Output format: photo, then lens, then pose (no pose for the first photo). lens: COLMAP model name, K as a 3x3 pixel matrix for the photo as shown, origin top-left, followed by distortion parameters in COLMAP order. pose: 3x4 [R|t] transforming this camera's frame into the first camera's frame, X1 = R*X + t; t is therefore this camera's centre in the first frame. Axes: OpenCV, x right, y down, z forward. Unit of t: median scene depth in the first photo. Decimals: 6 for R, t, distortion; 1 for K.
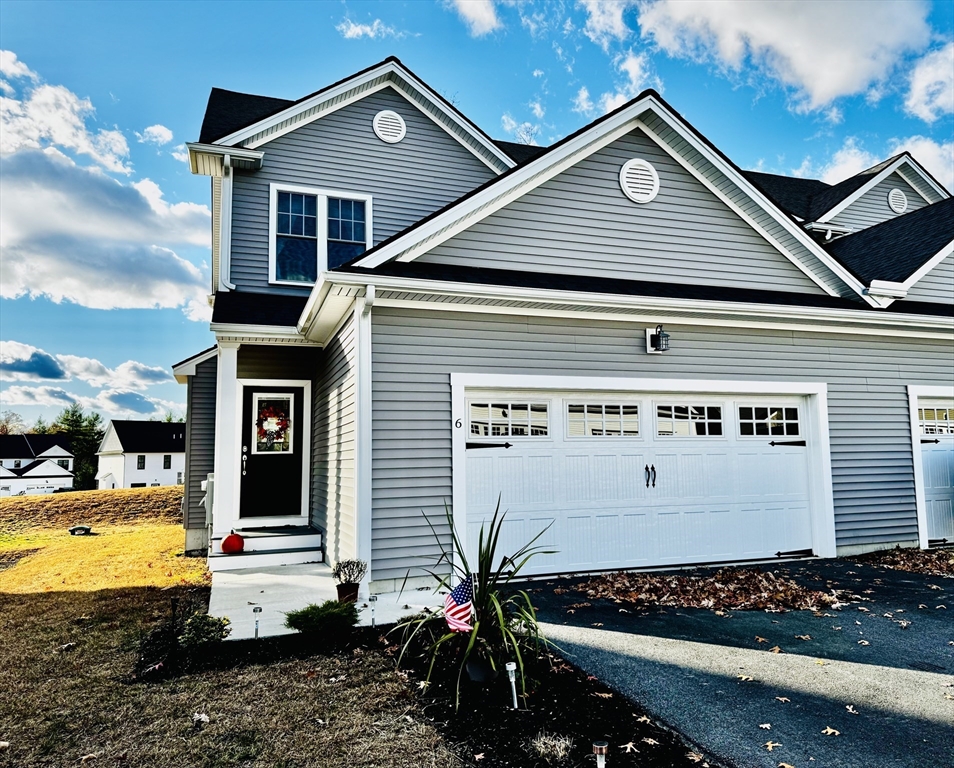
lens RADIAL K [[704.6, 0, 478.9], [0, 704.6, 388.6], [0, 0, 1]] dist [0.013345, -0.009796]
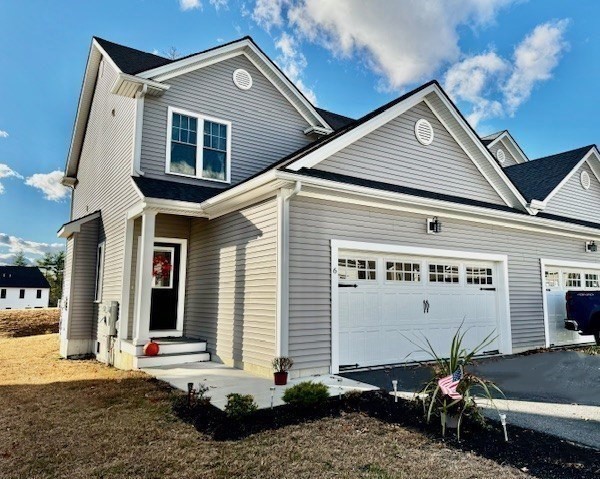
lens RADIAL K [[446.9, 0, 300.5], [0, 446.9, 235.9], [0, 0, 1]] dist [0.008808, 0.003133]
pose [[0.971800, 0.051079, 0.230210, -0.272140], [-0.042765, 0.998245, -0.040962, 0.011587], [-0.231898, 0.029962, 0.972279, 0.023670]]
